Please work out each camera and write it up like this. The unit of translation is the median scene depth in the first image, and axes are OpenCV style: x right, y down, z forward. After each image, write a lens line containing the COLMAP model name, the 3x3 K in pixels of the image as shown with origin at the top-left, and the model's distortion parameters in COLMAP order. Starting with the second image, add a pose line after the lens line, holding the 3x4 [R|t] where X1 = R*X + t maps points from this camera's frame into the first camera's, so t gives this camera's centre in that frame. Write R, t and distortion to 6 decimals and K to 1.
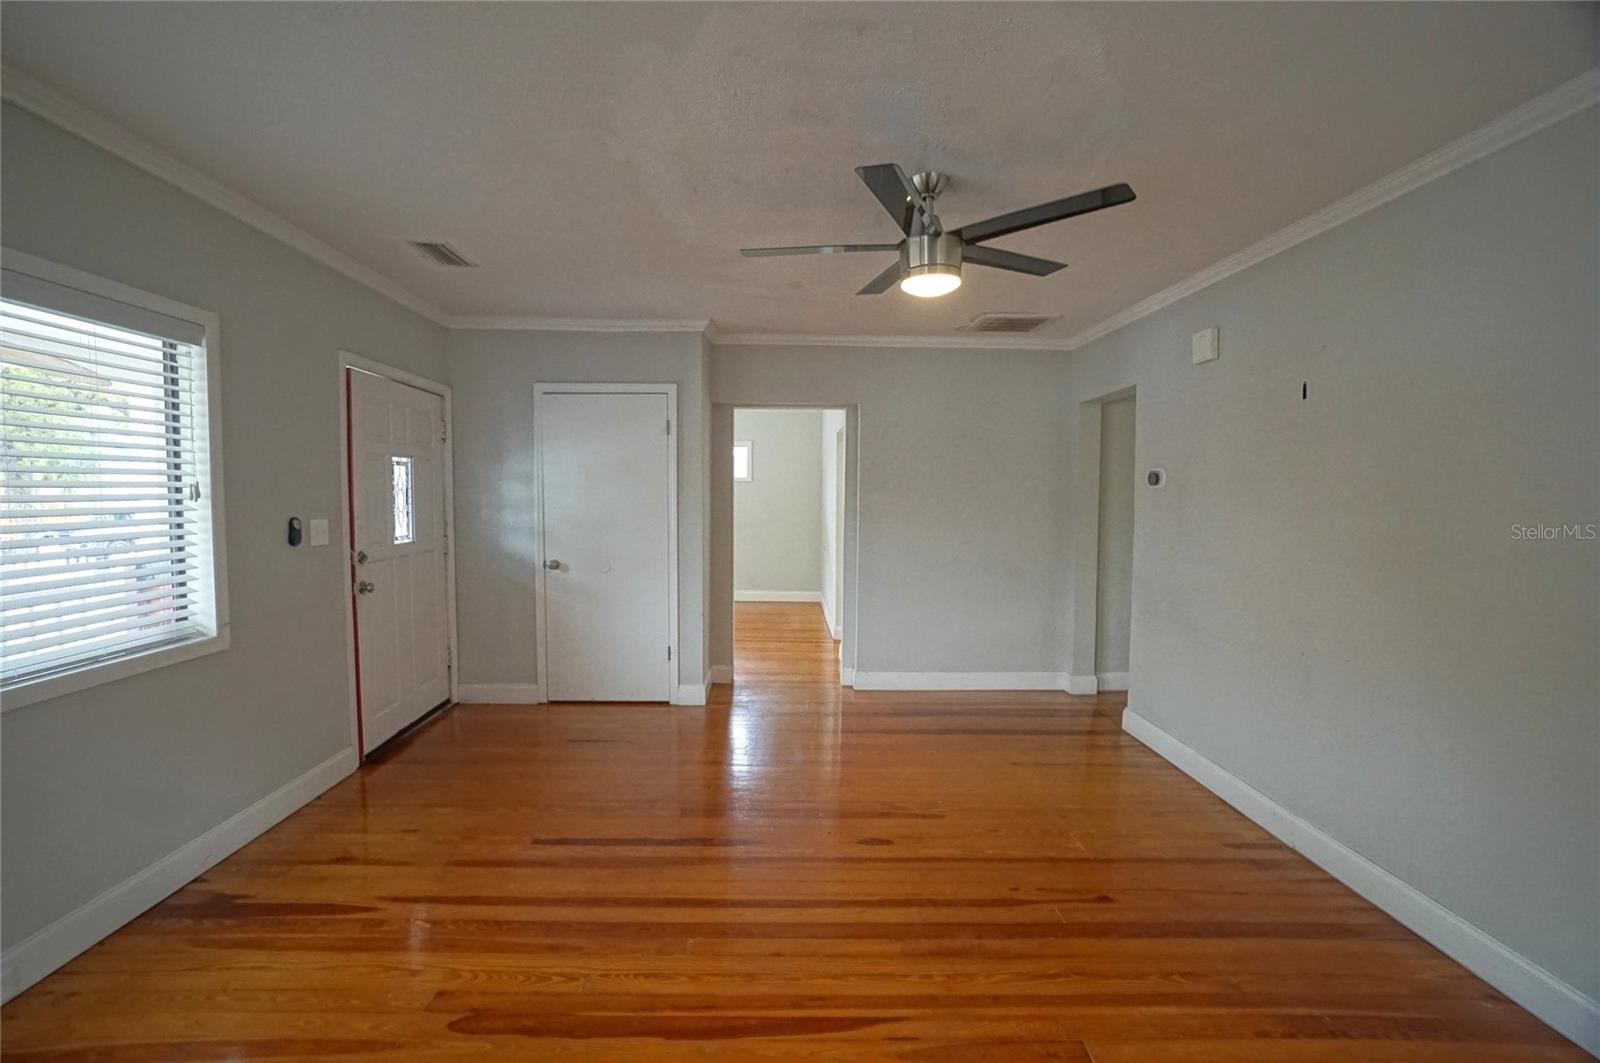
lens RADIAL K [[724.2, 0, 800.0], [0, 724.2, 531.5], [0, 0, 1]] dist [-0.041617, 0.023723]
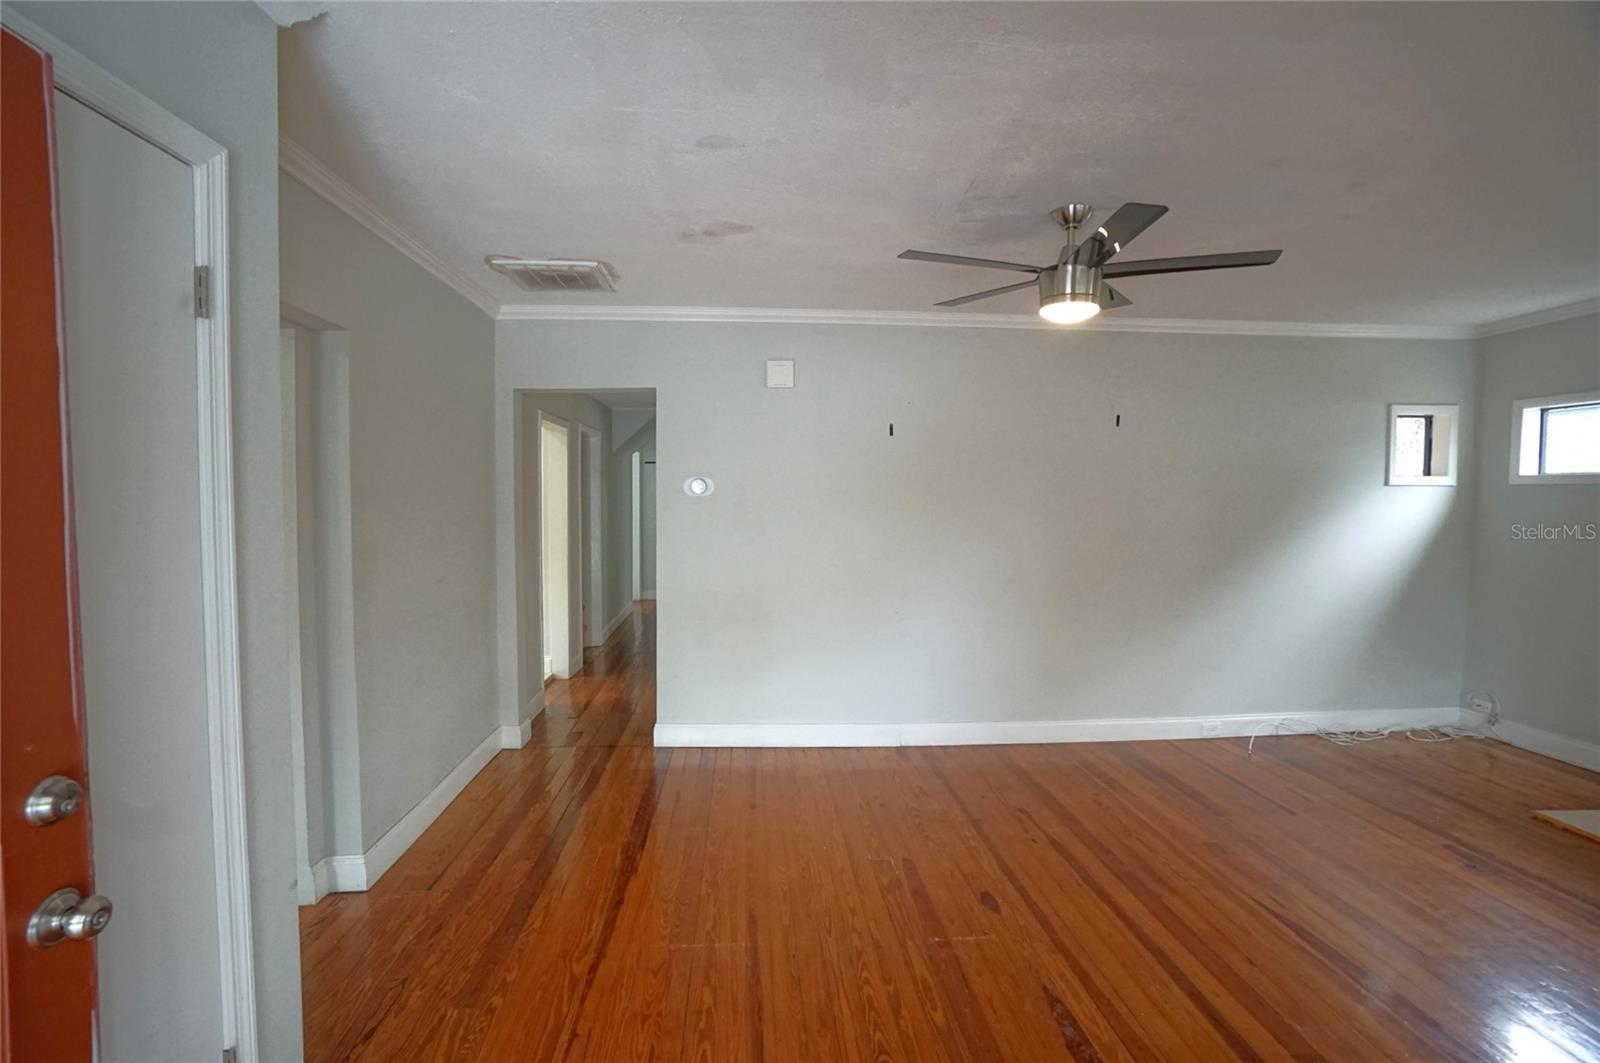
lens RADIAL K [[724.2, 0, 800.0], [0, 724.2, 531.5], [0, 0, 1]] dist [-0.041617, 0.023723]
pose [[-0.040358, -0.054565, 0.997694, -0.866563], [0.061342, 0.996489, 0.056980, -0.102266], [-0.997301, 0.063500, -0.036869, 1.447009]]
